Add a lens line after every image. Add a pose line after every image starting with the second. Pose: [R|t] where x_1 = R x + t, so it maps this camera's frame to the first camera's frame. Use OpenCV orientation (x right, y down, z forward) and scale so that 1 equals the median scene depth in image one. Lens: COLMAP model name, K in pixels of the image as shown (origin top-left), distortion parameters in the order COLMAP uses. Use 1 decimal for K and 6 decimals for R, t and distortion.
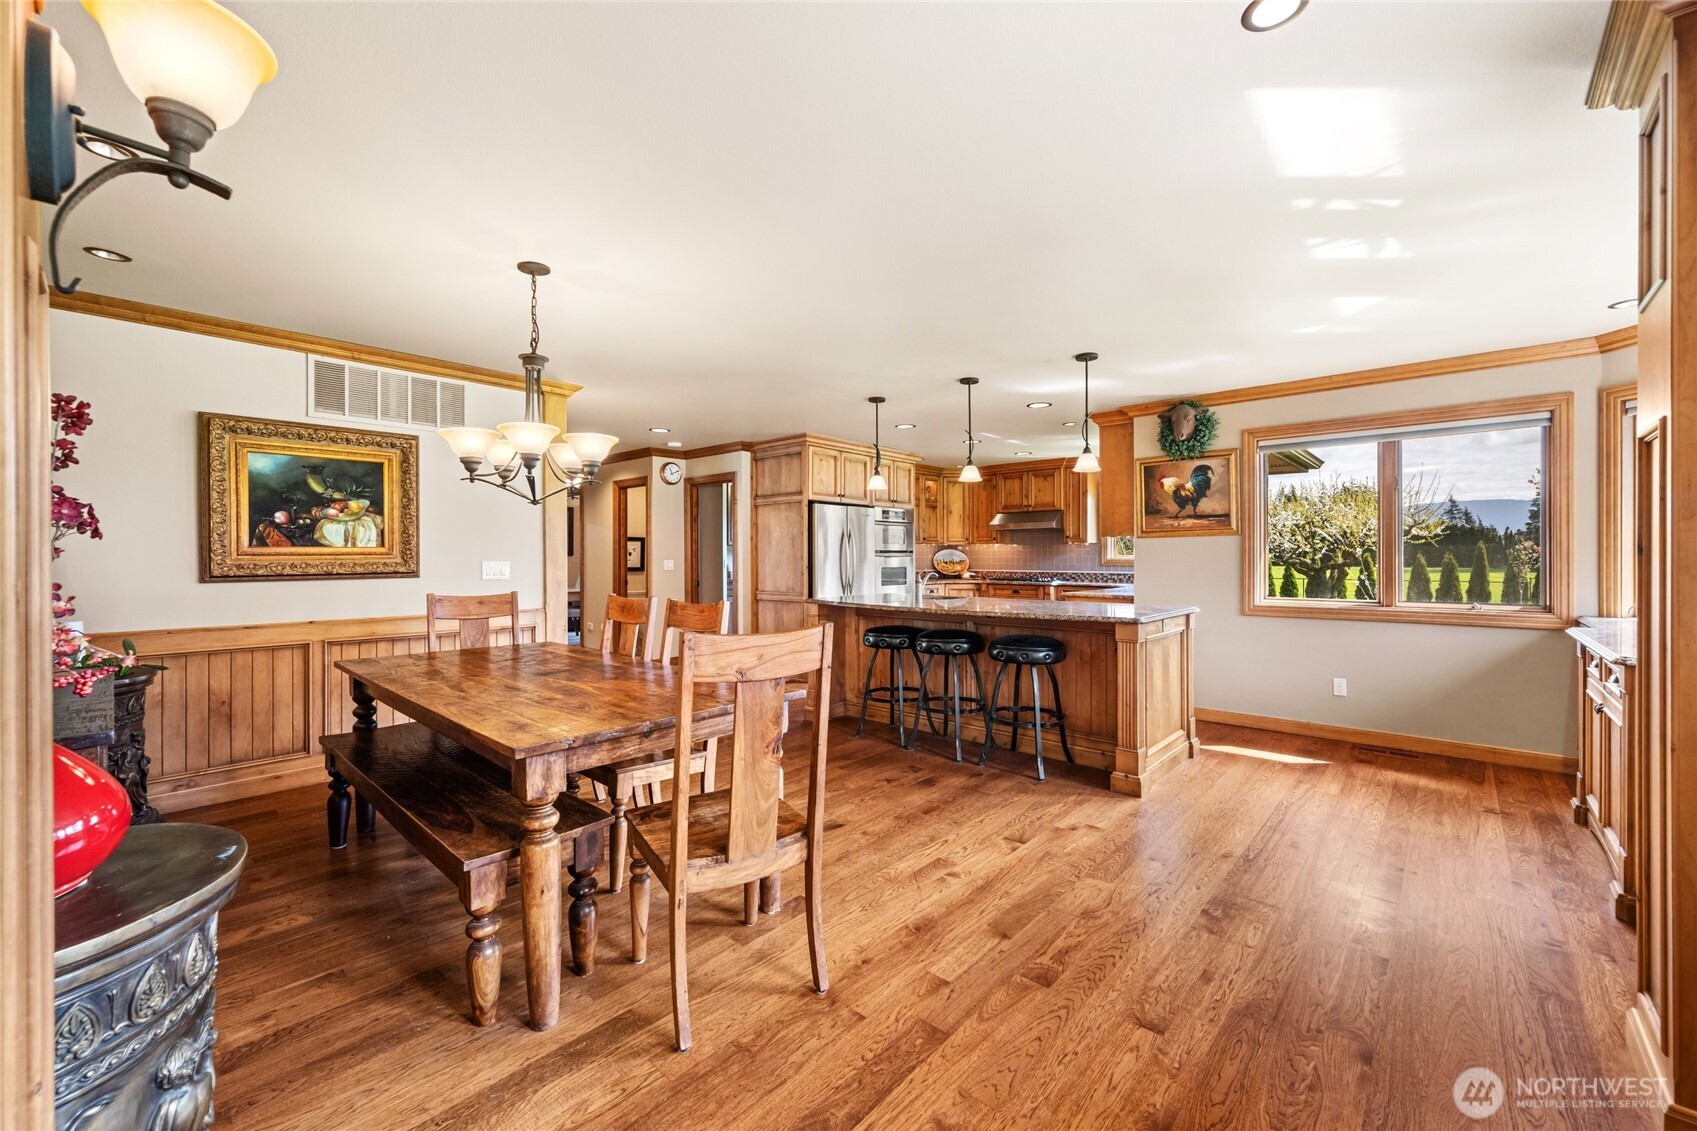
lens RADIAL K [[668.1, 0, 855.4], [0, 668.1, 556.7], [0, 0, 1]] dist [0.000709, 0.000125]
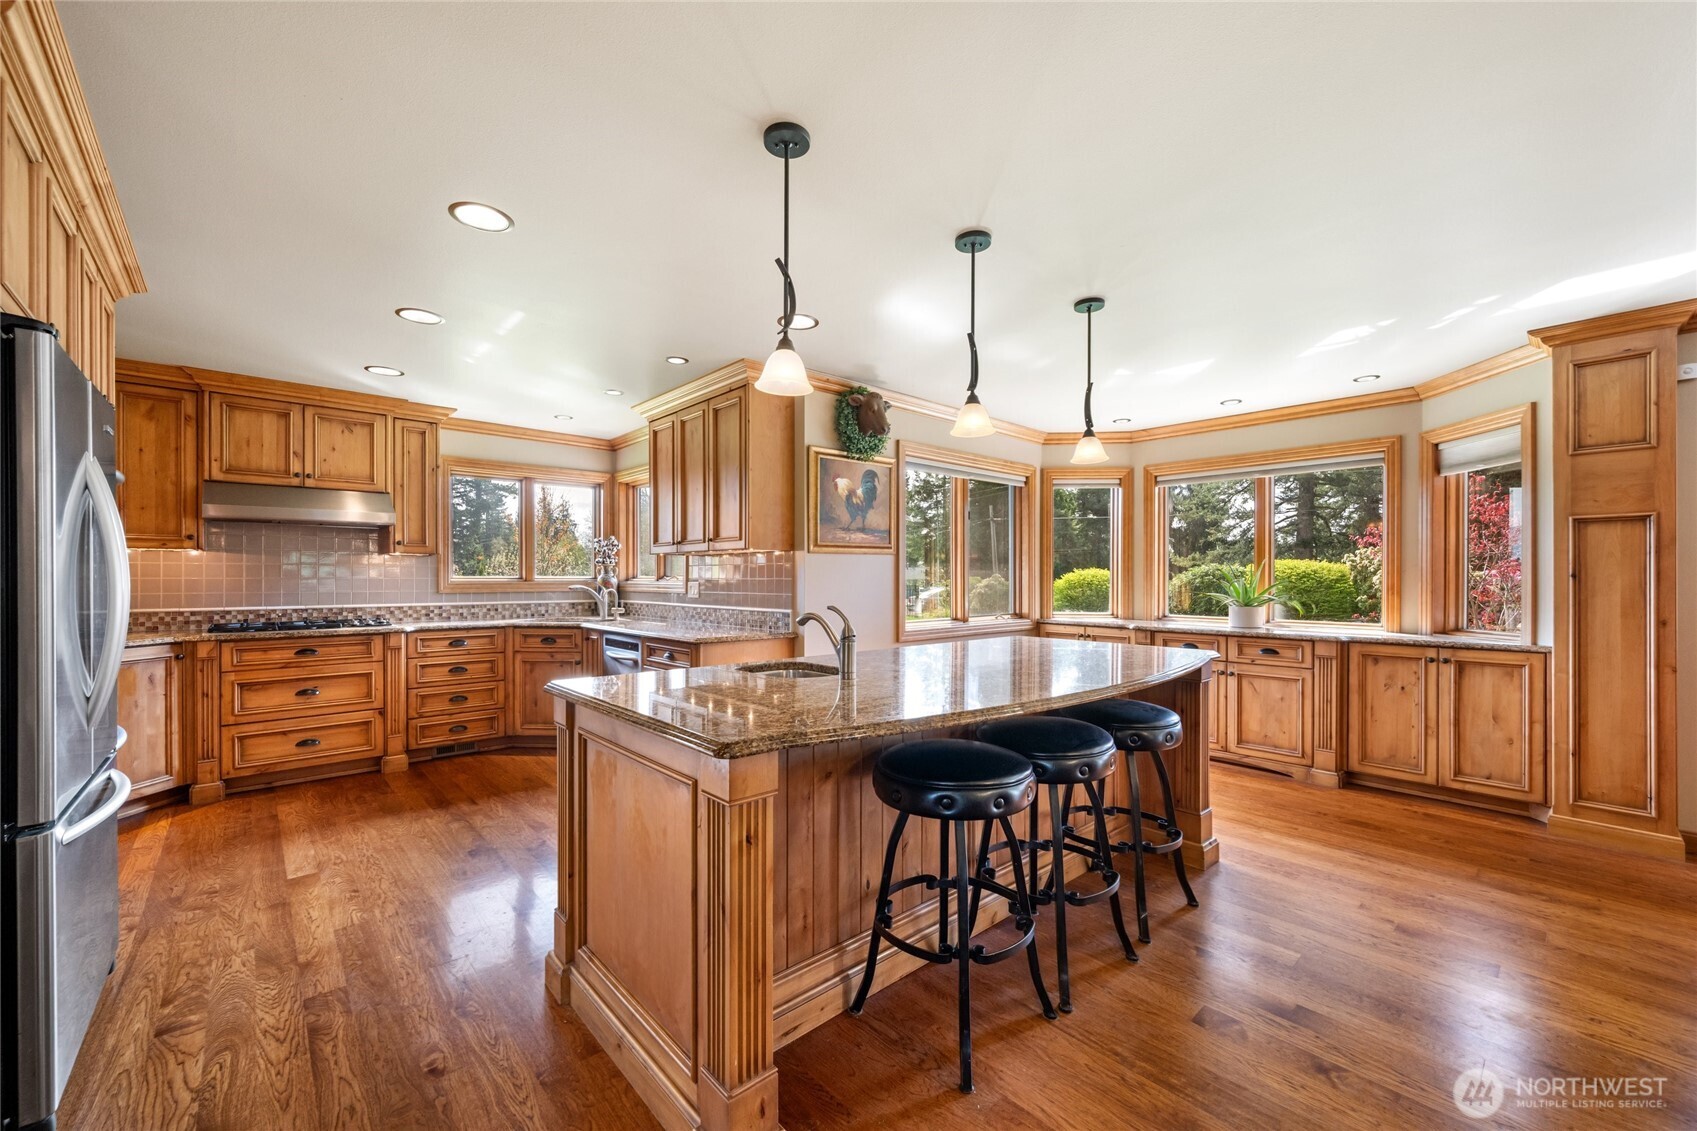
lens RADIAL K [[662.6, 0, 848.5], [0, 662.6, 565.5], [0, 0, 1]] dist [-0.000788, 0.000113]
pose [[0.103405, 0.014910, 0.994528, -0.426972], [-0.000350, 0.999888, -0.014954, -0.005601], [-0.994639, 0.001199, 0.103398, 1.284212]]
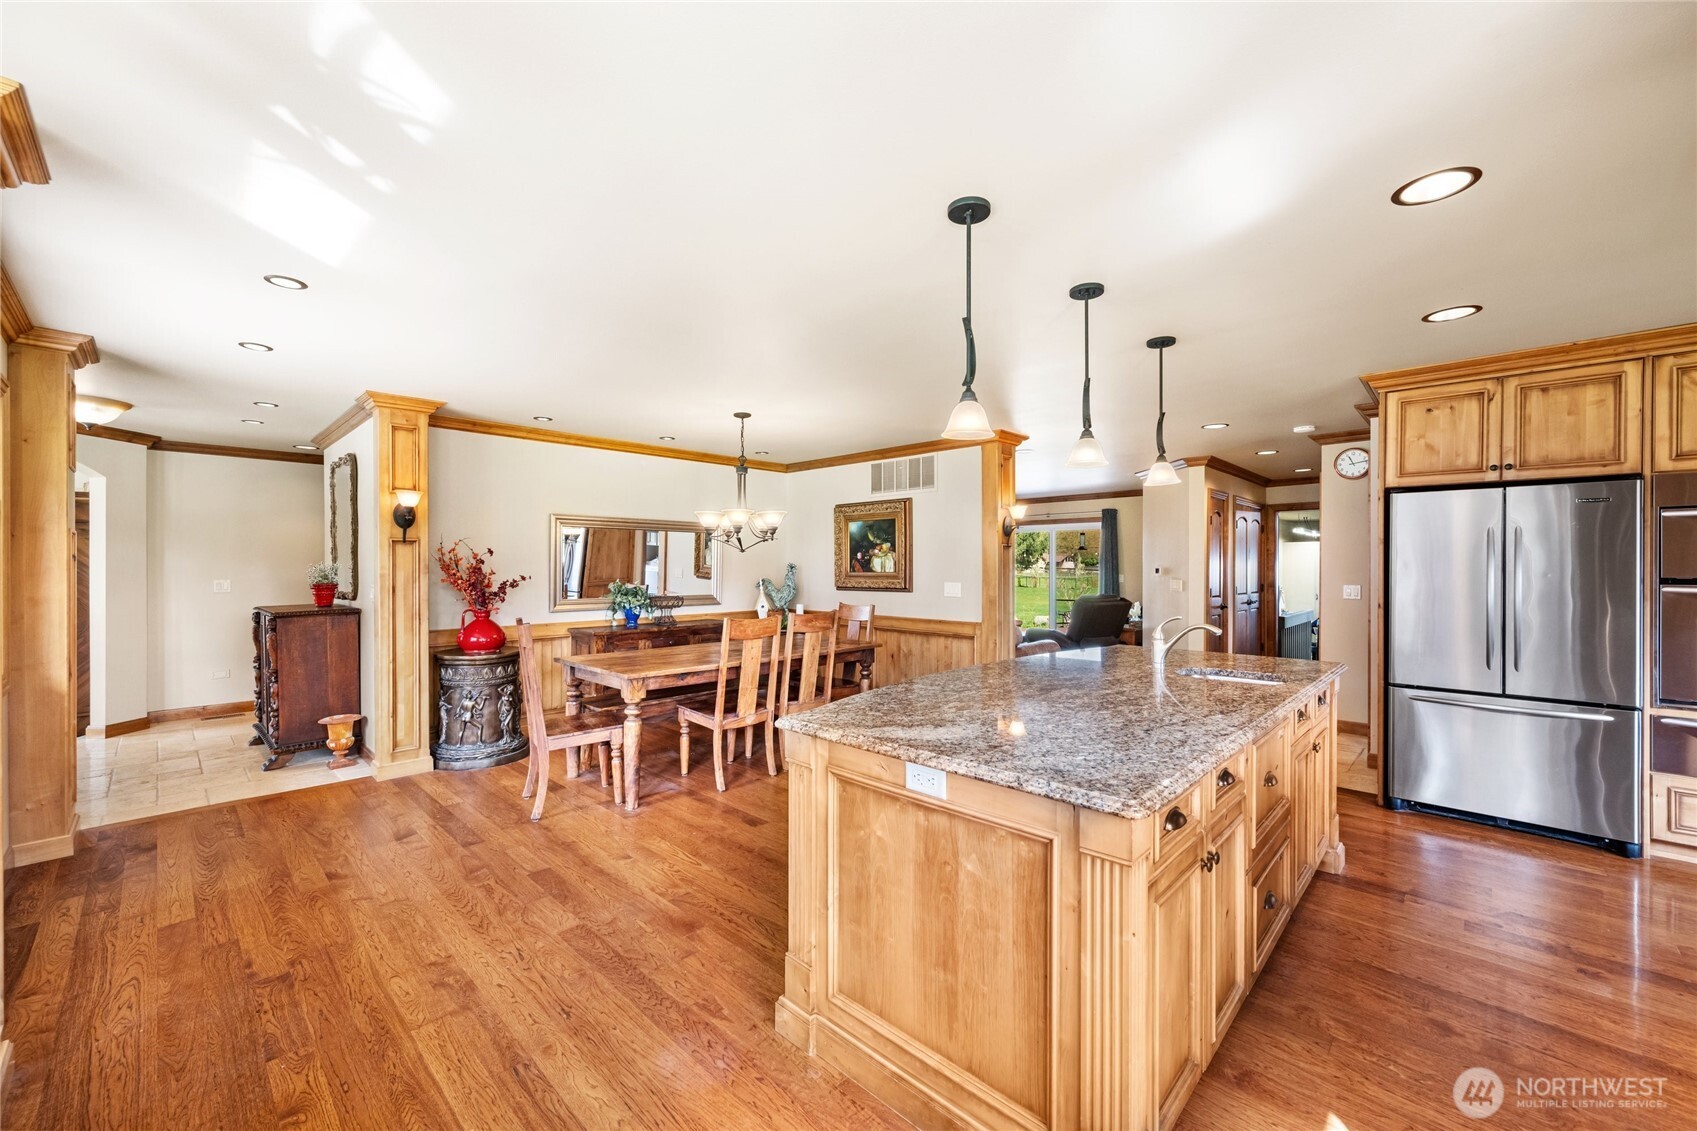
lens RADIAL K [[662.6, 0, 848.5], [0, 662.6, 565.5], [0, 0, 1]] dist [-0.000788, 0.000113]
pose [[-0.032746, 0.001086, -0.999463, 0.913489], [0.000387, 0.999999, 0.001074, -0.033789], [0.999464, -0.000352, -0.032747, 0.997259]]
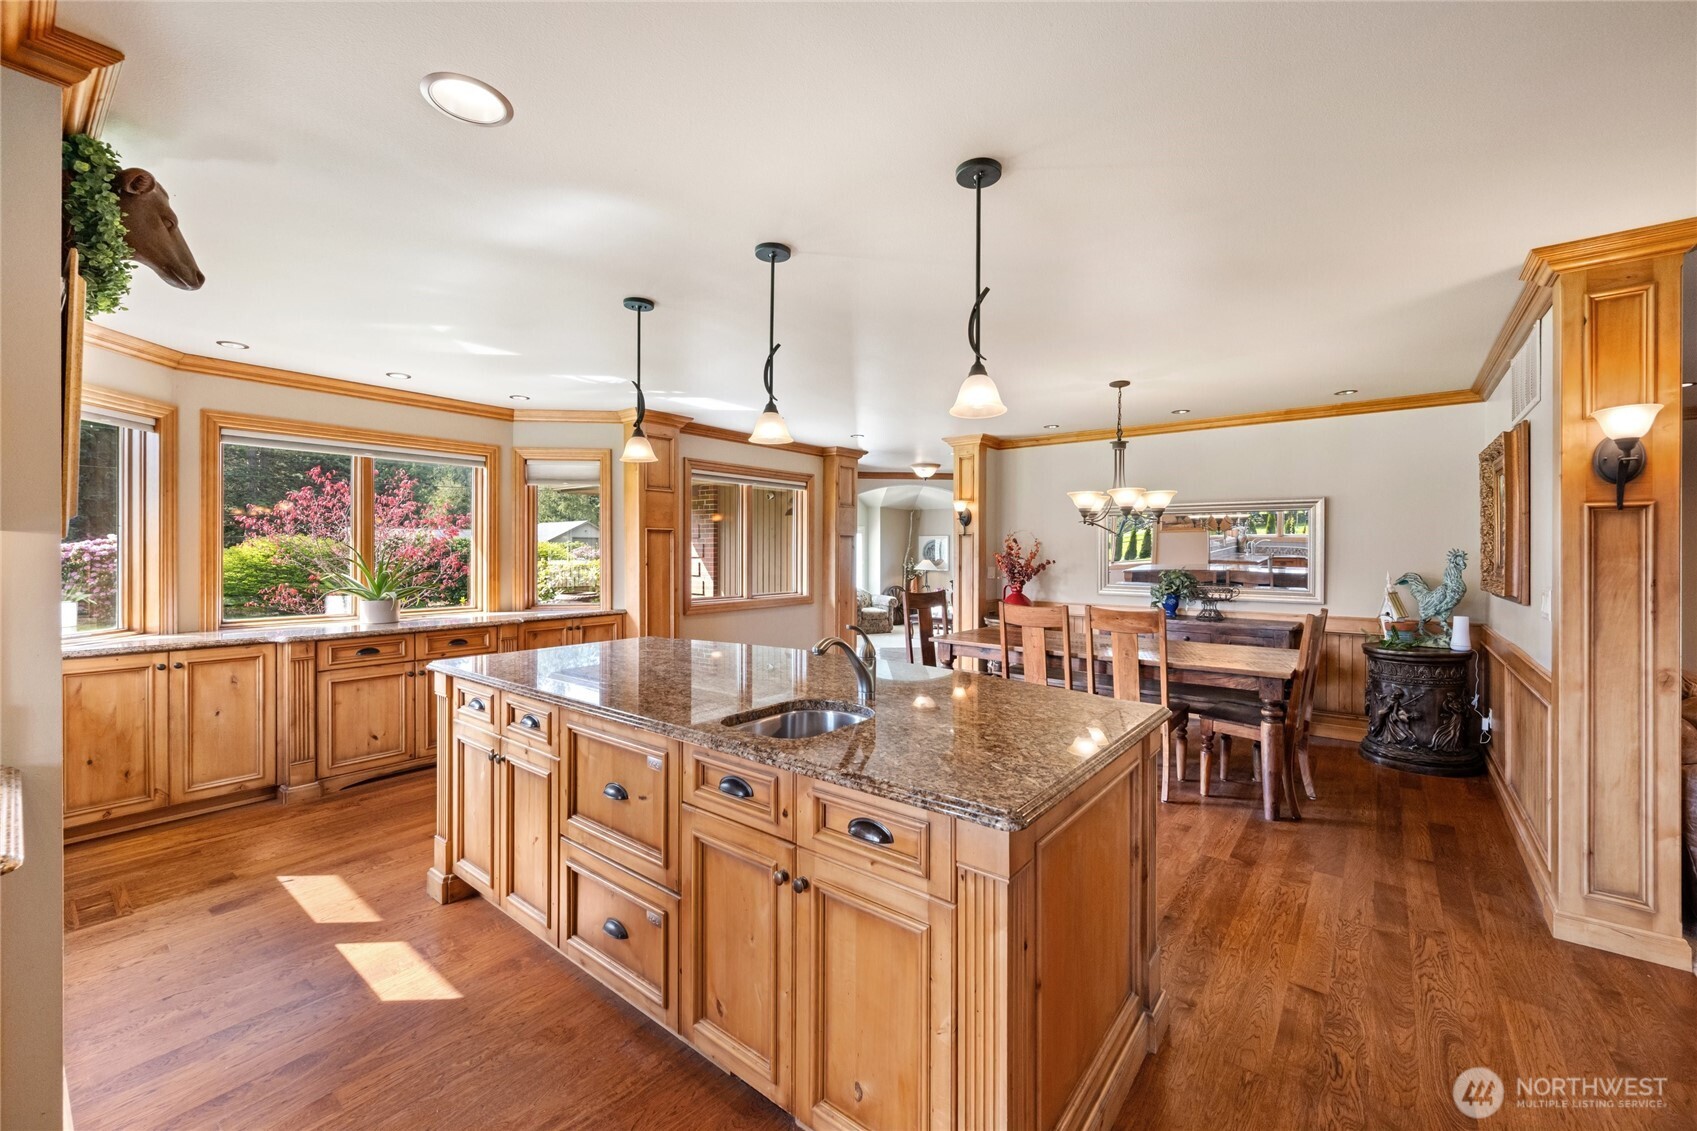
lens RADIAL K [[668.1, 0, 855.4], [0, 668.1, 556.7], [0, 0, 1]] dist [0.000709, 0.000125]
pose [[-0.998414, -0.001741, -0.056263, 0.159126], [-0.002337, 0.999942, 0.010531, -0.036834], [0.056241, 0.010646, -0.998360, 1.877079]]
